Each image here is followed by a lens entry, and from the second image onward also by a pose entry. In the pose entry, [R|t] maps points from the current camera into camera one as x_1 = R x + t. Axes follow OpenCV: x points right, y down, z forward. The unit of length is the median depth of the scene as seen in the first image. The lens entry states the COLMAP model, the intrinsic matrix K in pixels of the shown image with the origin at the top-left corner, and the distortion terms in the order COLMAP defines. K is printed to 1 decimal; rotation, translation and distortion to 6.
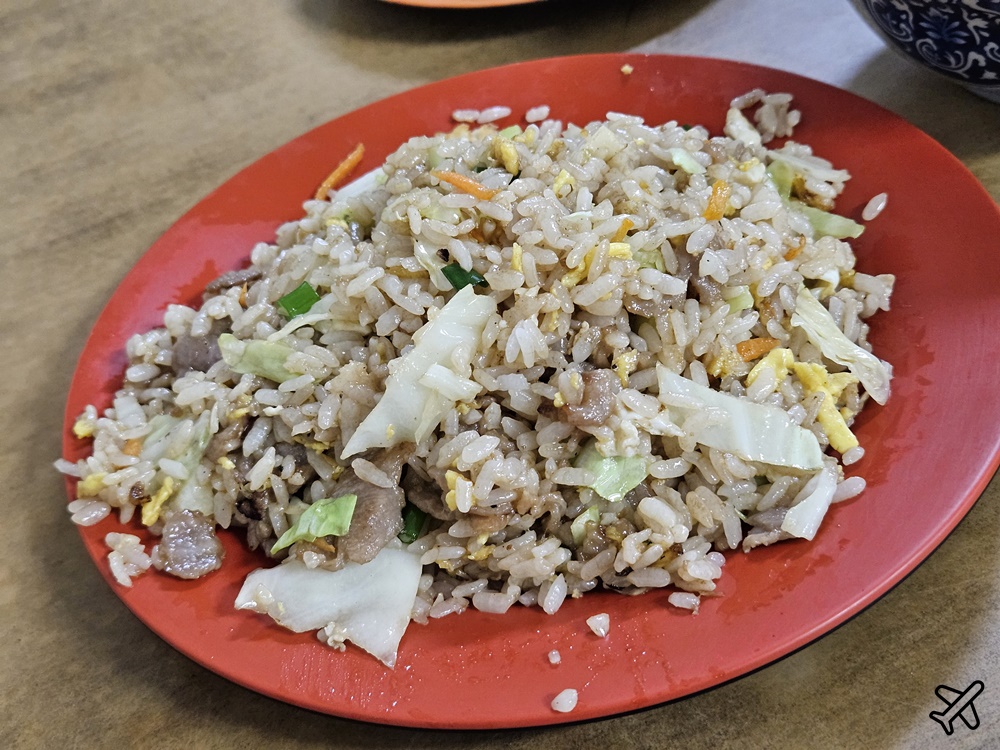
lens RADIAL K [[1410.2, 0, 500.4], [0, 1410.2, 414.4], [0, 0, 1]] dist [0.117220, -0.286990]
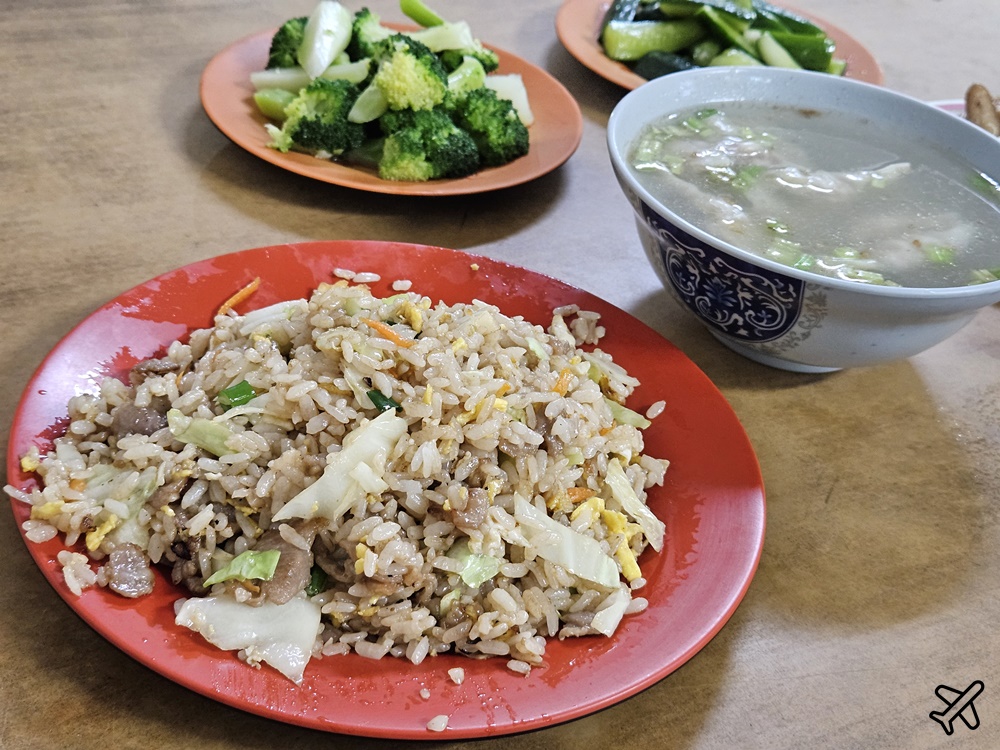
lens RADIAL K [[1410.2, 0, 500.4], [0, 1410.2, 414.4], [0, 0, 1]] dist [0.117220, -0.286990]
pose [[0.948909, 0.190646, 0.251447, -0.248561], [-0.160907, 0.977811, -0.134142, 0.072592], [-0.271441, 0.086829, 0.958530, -0.285480]]
